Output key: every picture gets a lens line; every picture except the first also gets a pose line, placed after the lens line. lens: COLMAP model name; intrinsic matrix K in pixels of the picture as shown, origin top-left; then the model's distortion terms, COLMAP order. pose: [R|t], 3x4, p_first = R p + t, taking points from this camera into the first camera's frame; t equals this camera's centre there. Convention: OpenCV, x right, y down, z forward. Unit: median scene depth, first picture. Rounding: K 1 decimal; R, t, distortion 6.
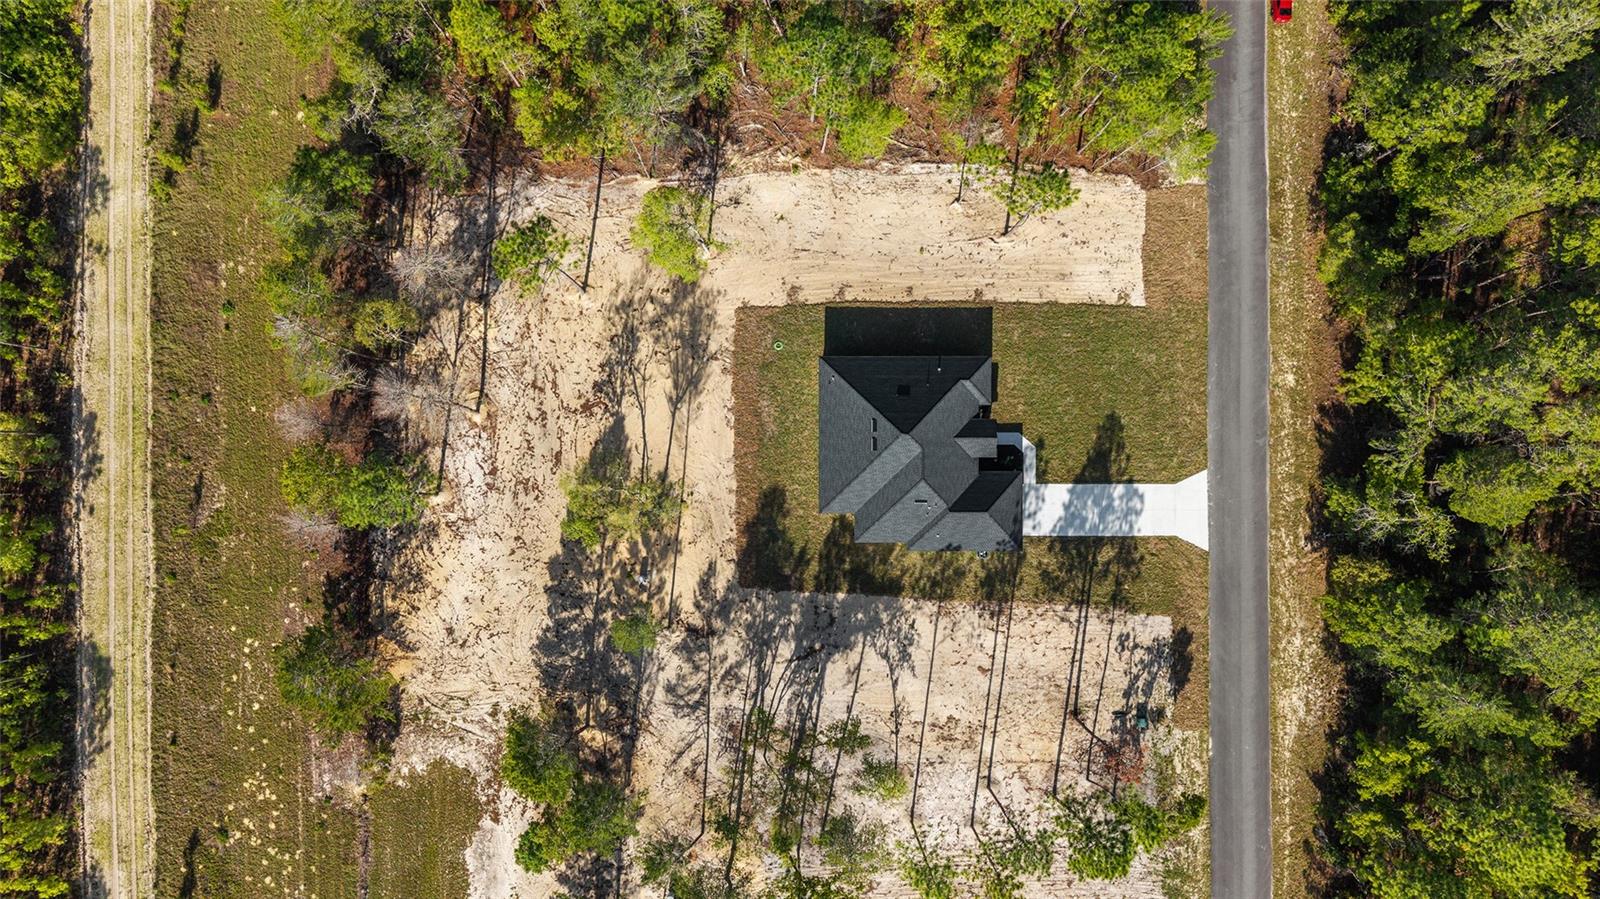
lens RADIAL K [[1068.0, 0, 798.6], [0, 1068.0, 451.5], [0, 0, 1]] dist [0.022189, -0.039654]
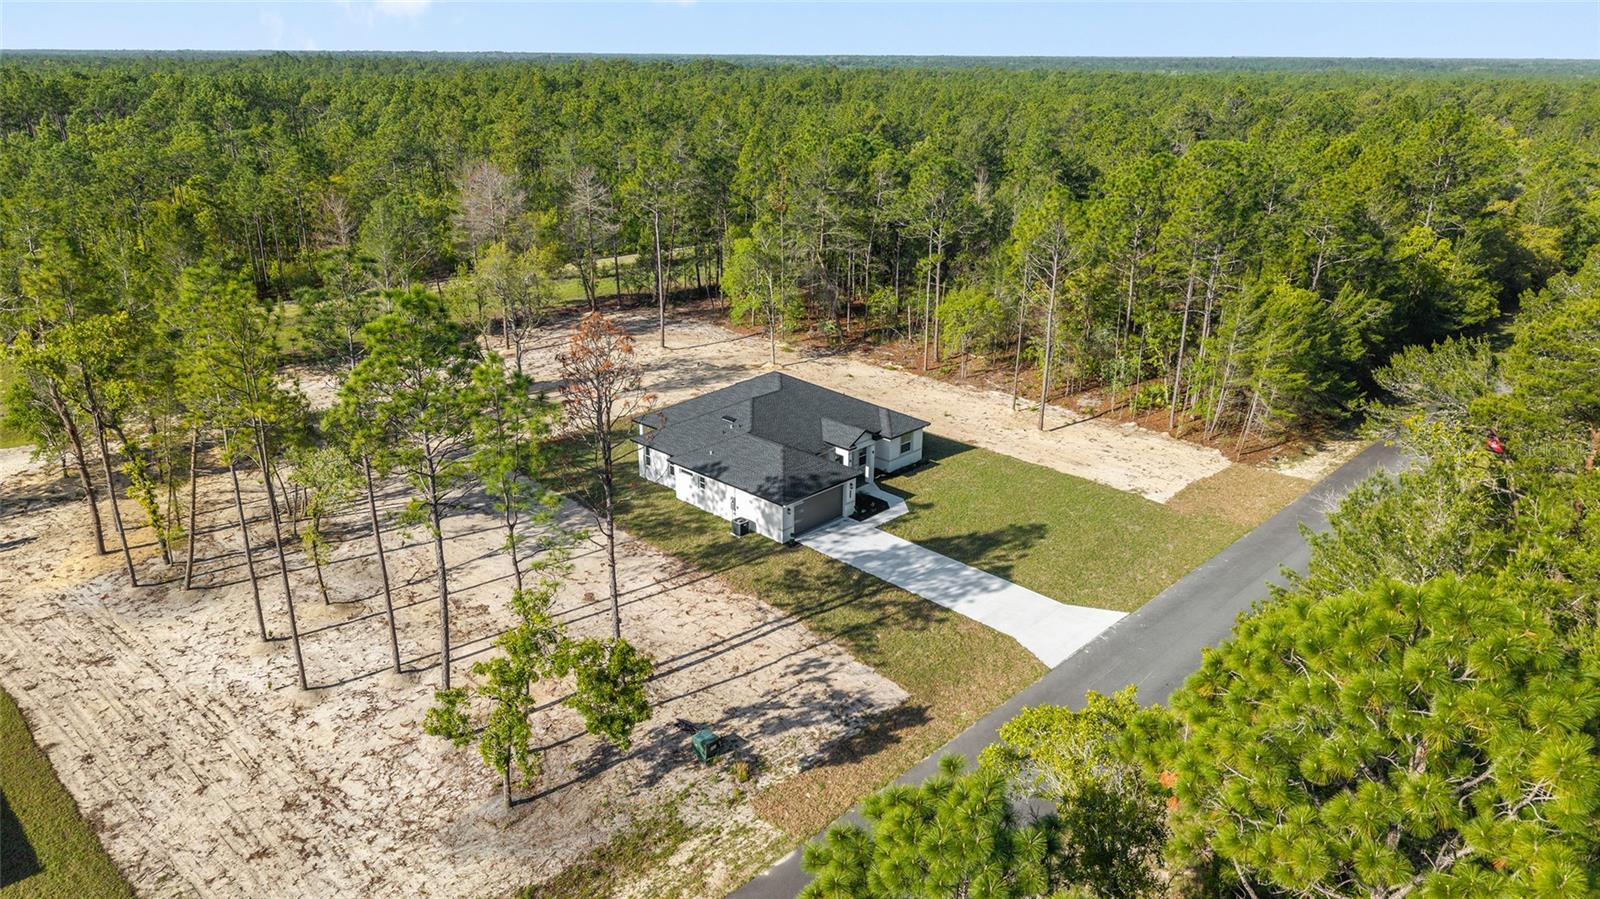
lens RADIAL K [[1068.0, 0, 807.6], [0, 1068.0, 445.7], [0, 0, 1]] dist [0.022189, -0.039654]
pose [[0.726481, 0.210995, -0.653993, 0.609264], [-0.686960, 0.247444, -0.683270, 0.491235], [0.017660, 0.945649, 0.324708, 0.744655]]
